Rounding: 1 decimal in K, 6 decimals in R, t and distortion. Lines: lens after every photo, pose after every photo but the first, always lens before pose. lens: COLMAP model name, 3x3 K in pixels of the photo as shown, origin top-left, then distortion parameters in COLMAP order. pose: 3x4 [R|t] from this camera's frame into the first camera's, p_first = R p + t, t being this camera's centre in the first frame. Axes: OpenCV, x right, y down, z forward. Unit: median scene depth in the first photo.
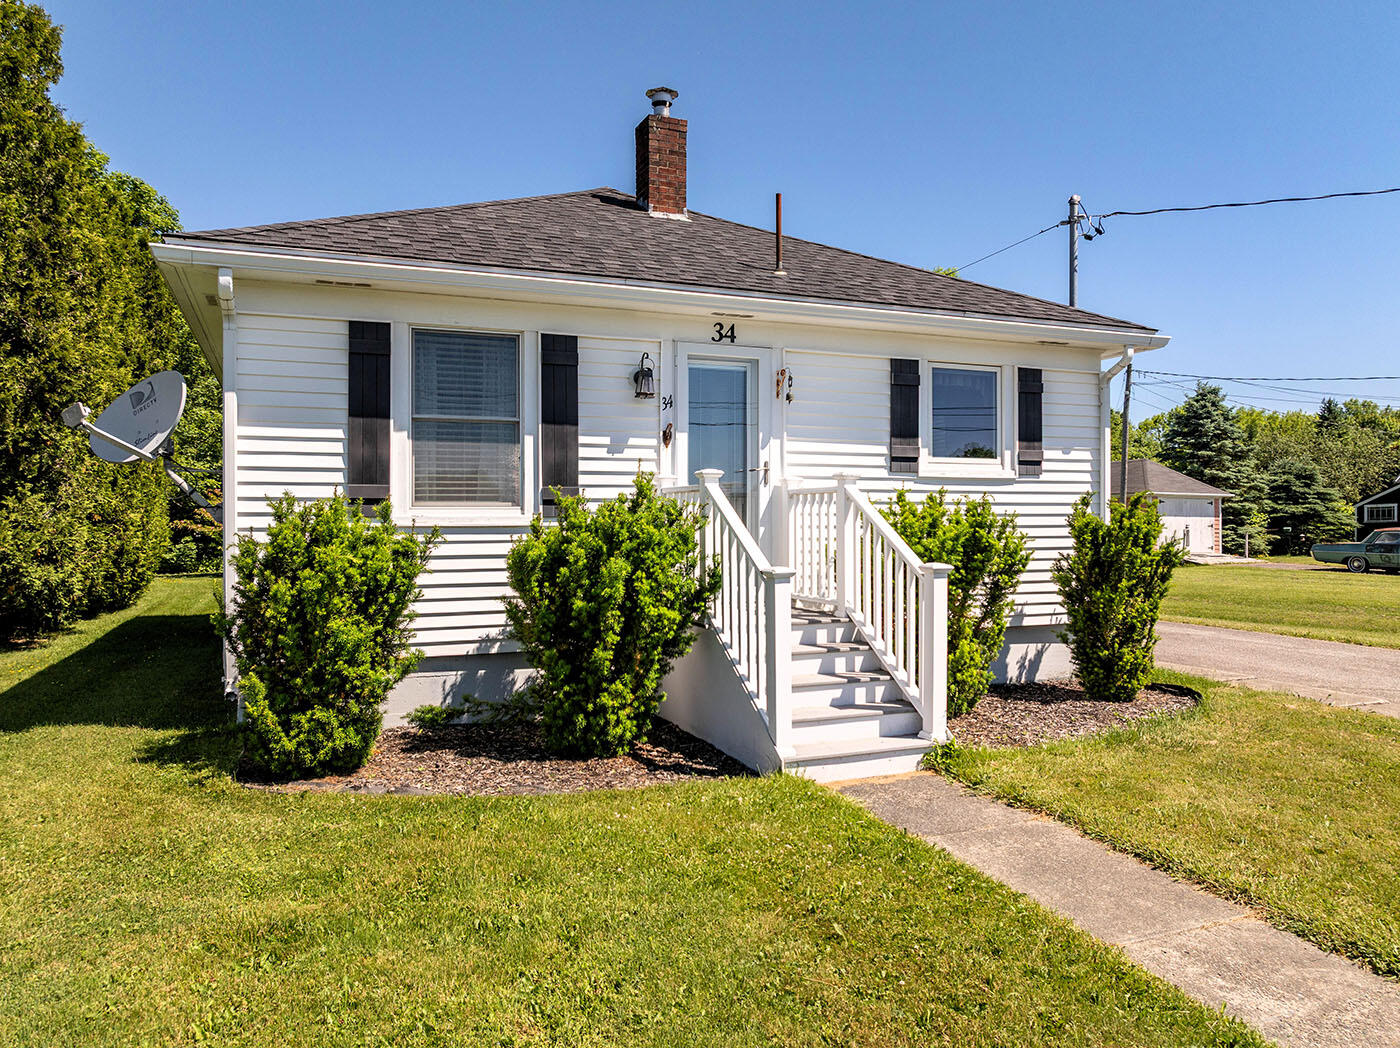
lens RADIAL K [[1000.8, 0, 700.0], [0, 1000.8, 524.0], [0, 0, 1]] dist [-0.009283, 0.003418]
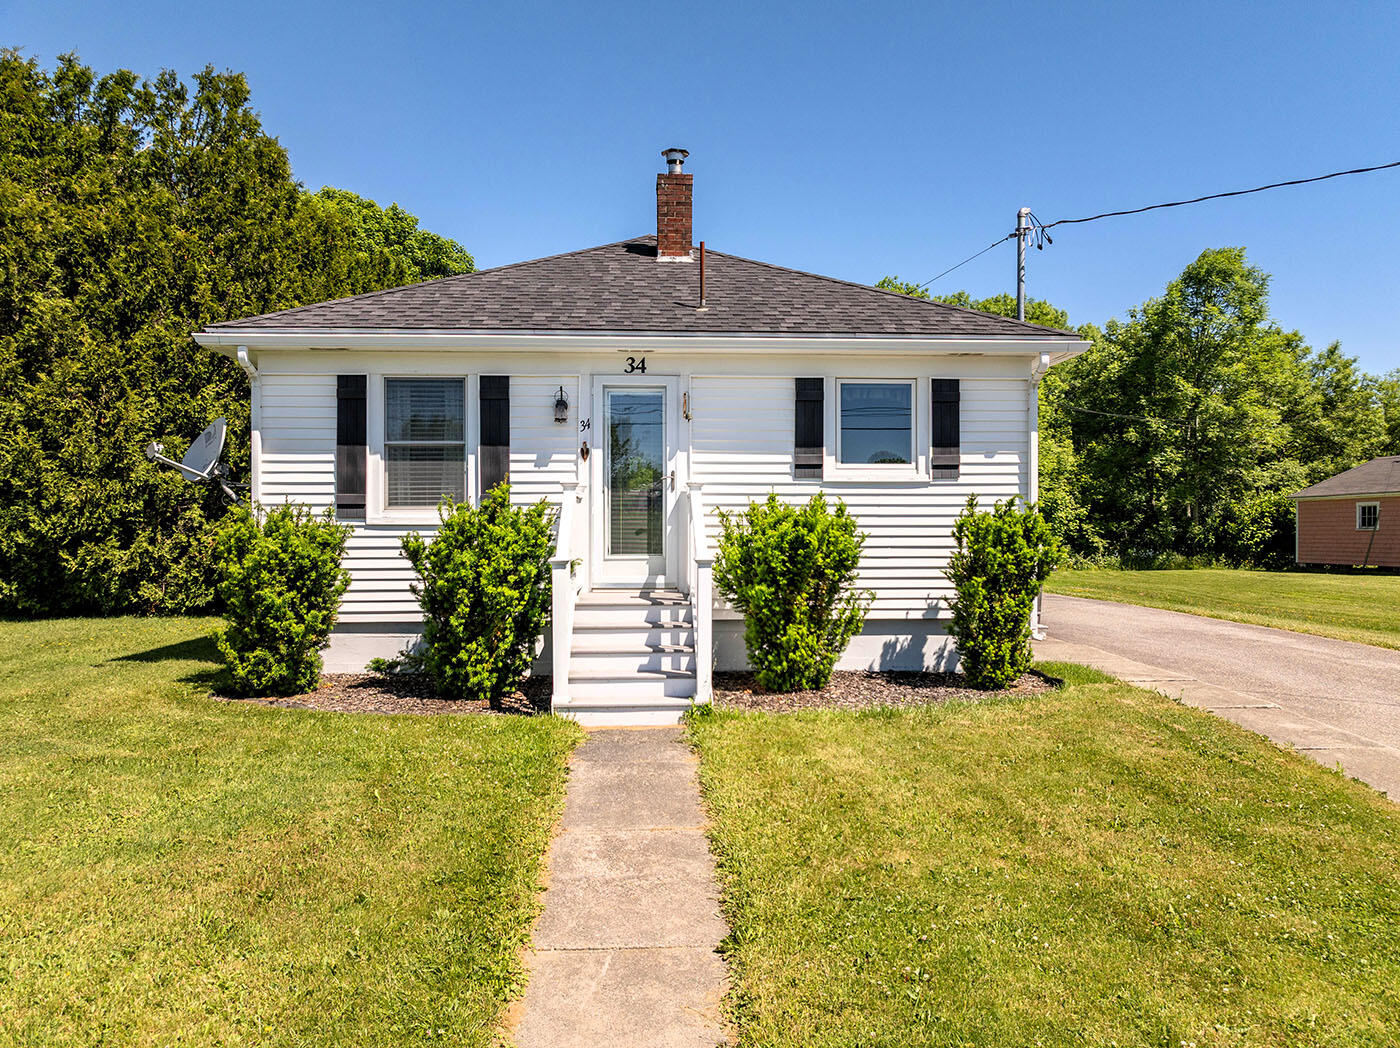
lens RADIAL K [[970.0, 0, 651.3], [0, 970.0, 519.9], [0, 0, 1]] dist [-0.004671, -0.000646]
pose [[0.942776, 0.001176, -0.333424, 0.445153], [-0.002005, 0.999996, -0.002144, -0.001674], [0.333420, 0.002690, 0.942774, -0.103220]]
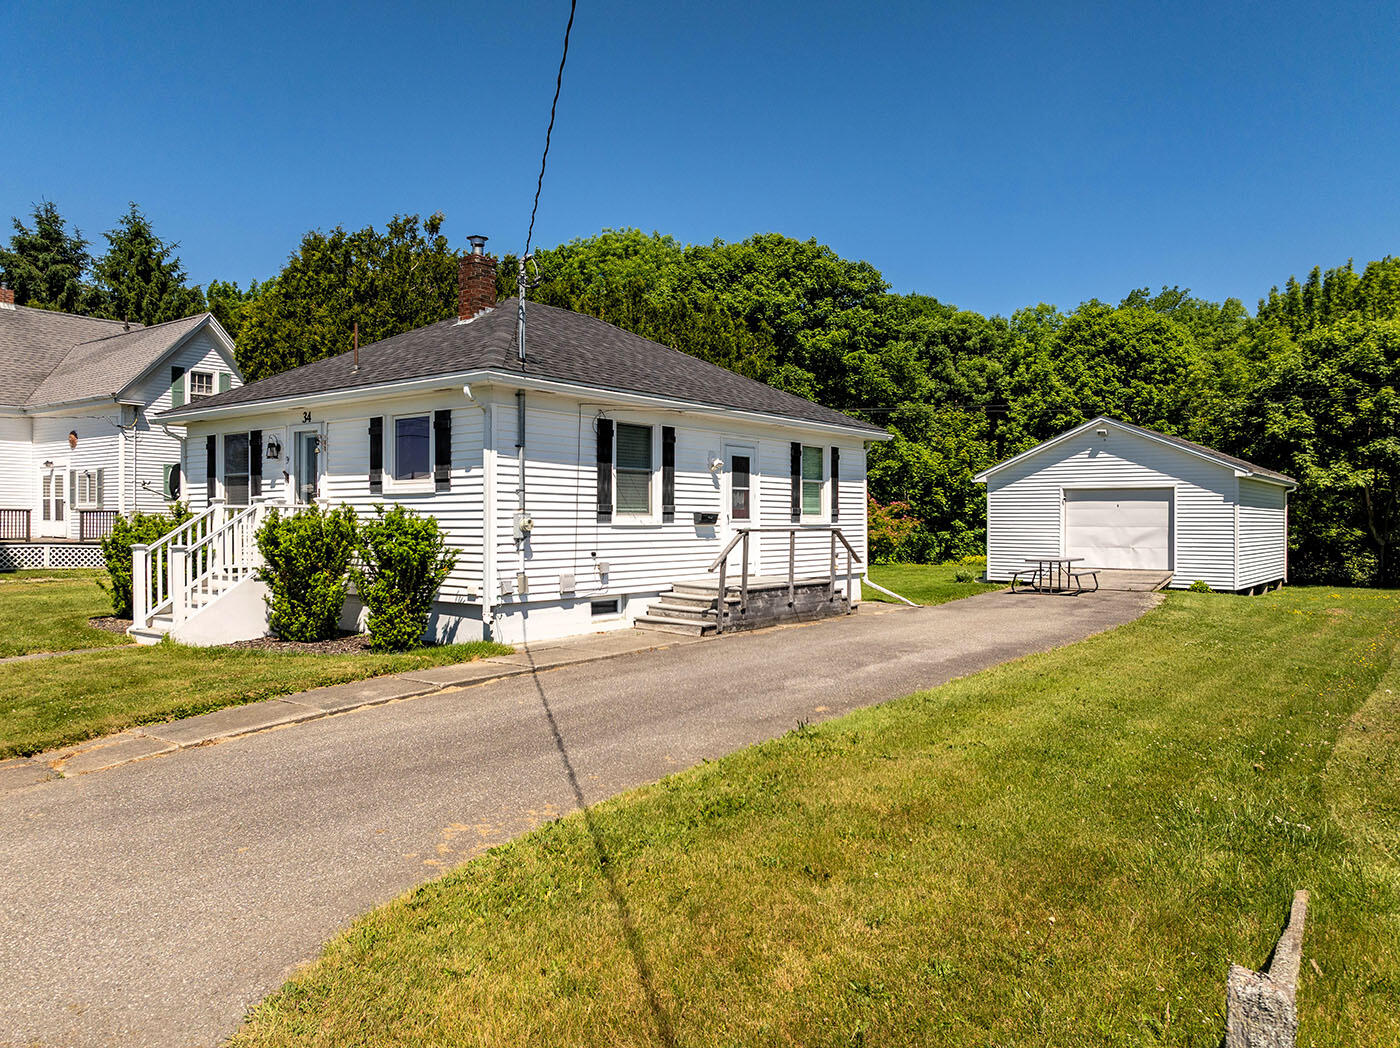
lens RADIAL K [[970.0, 0, 651.3], [0, 970.0, 519.9], [0, 0, 1]] dist [-0.004671, -0.000646]
pose [[0.482004, -0.001935, -0.876167, 1.895642], [-0.009234, 0.999931, -0.007288, -0.001154], [0.876120, 0.011603, 0.481953, 0.724250]]
